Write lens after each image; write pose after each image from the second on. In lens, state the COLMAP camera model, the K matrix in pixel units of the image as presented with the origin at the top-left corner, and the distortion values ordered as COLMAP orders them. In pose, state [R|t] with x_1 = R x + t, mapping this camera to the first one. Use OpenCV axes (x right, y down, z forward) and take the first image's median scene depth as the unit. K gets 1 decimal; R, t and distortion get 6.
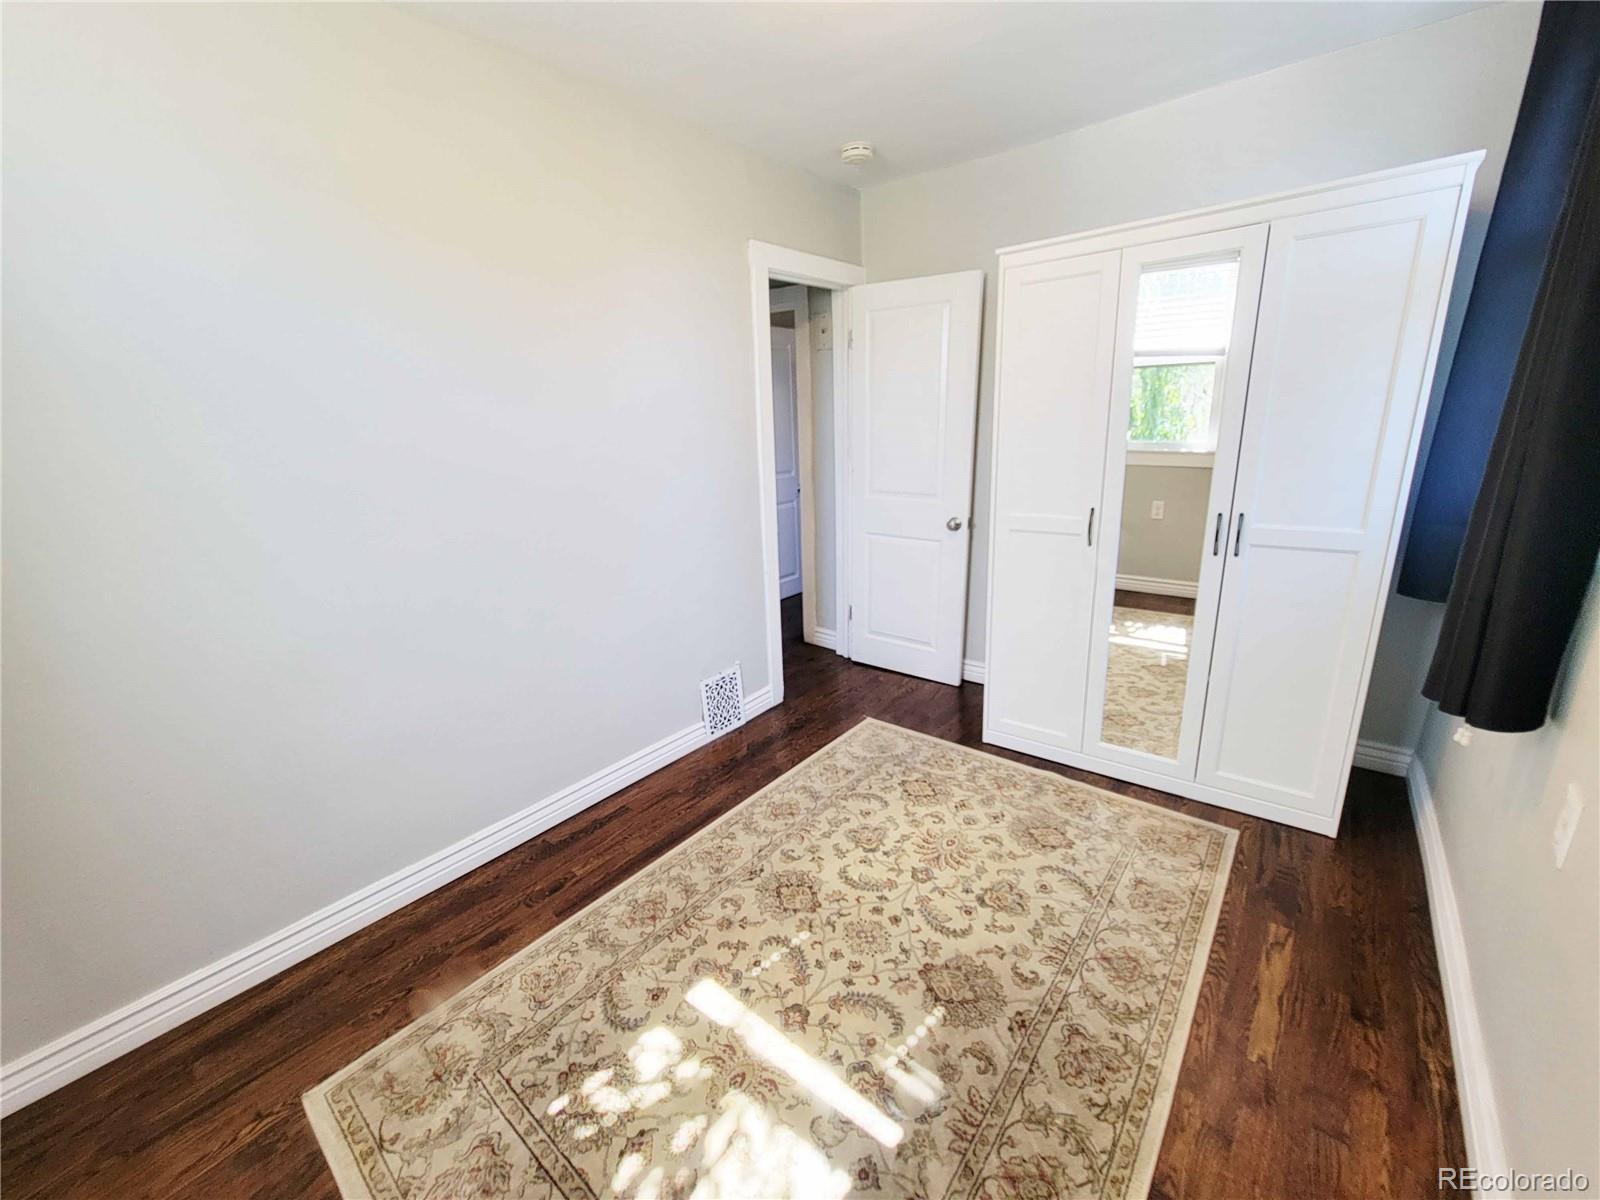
lens RADIAL K [[649.5, 0, 798.3], [0, 649.5, 602.4], [0, 0, 1]] dist [-0.000523, -0.000222]
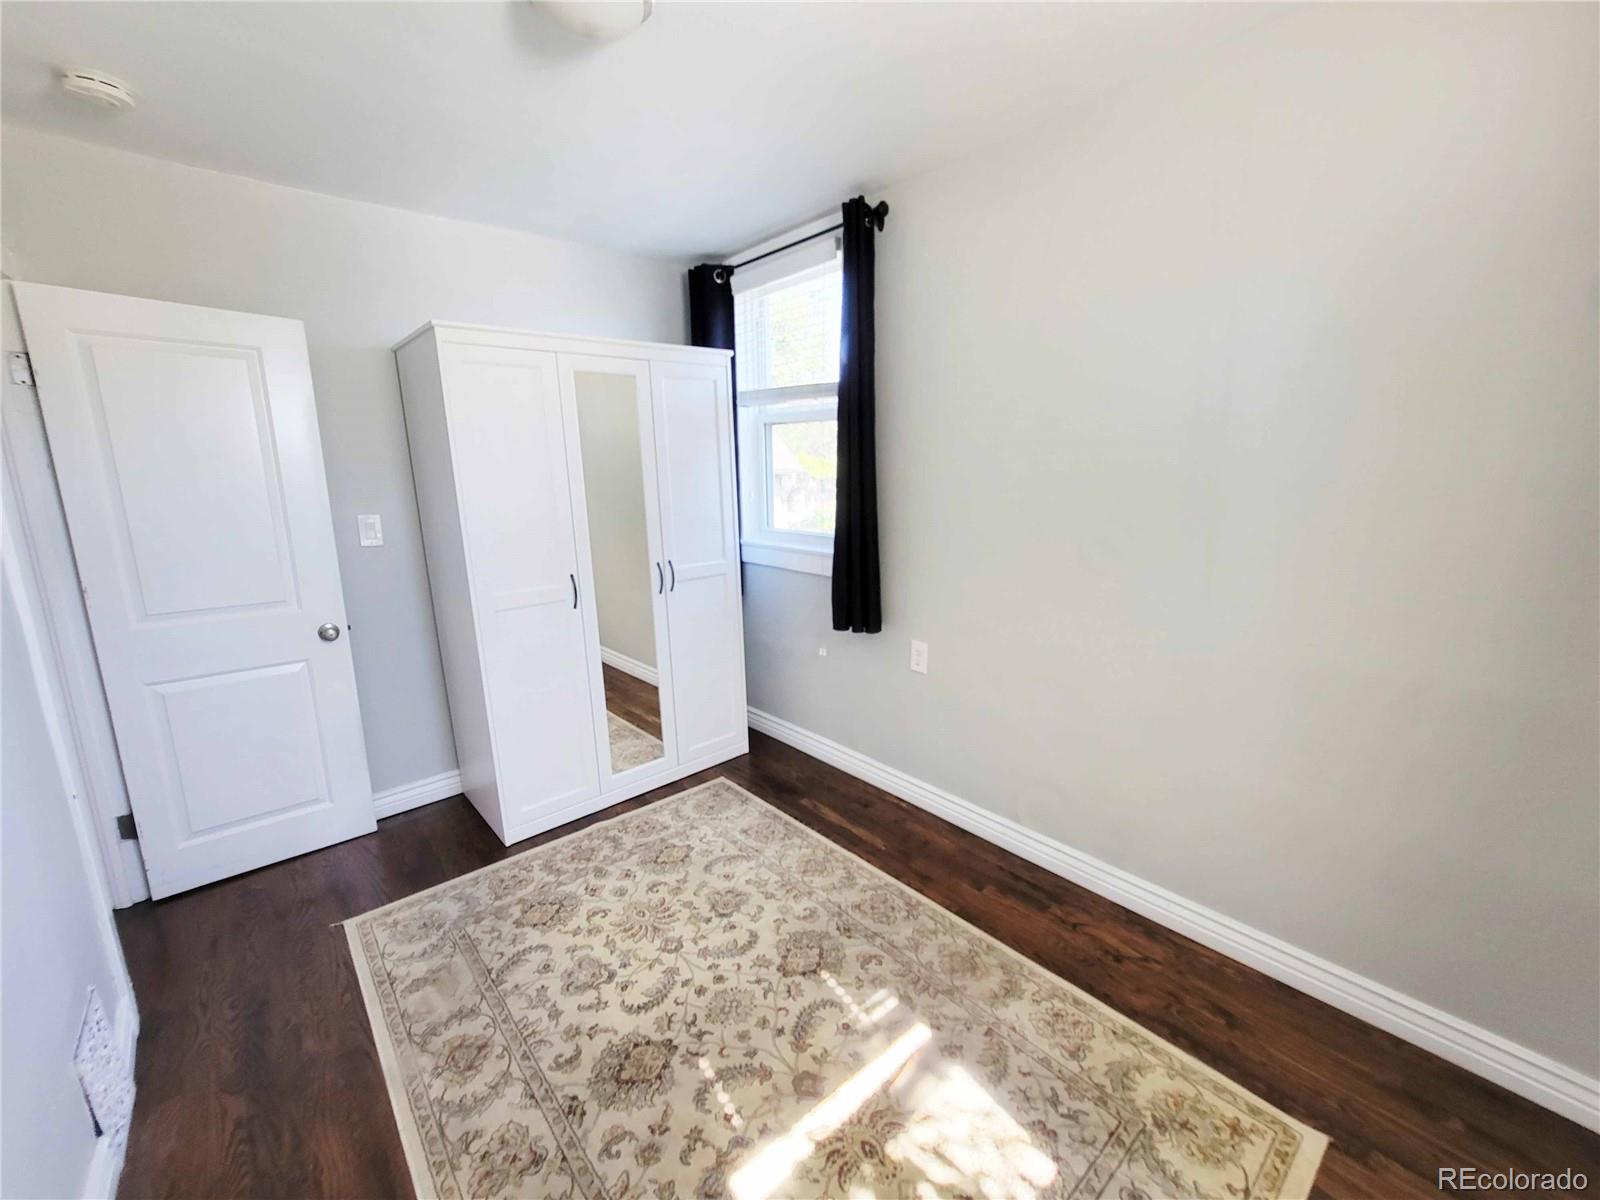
lens RADIAL K [[649.5, 0, 798.3], [0, 649.5, 602.4], [0, 0, 1]] dist [-0.000523, -0.000222]
pose [[0.168282, -0.168338, 0.971259, -0.710302], [0.282921, 0.952103, 0.115999, -0.149706], [-0.944265, 0.255269, 0.207848, 0.525437]]
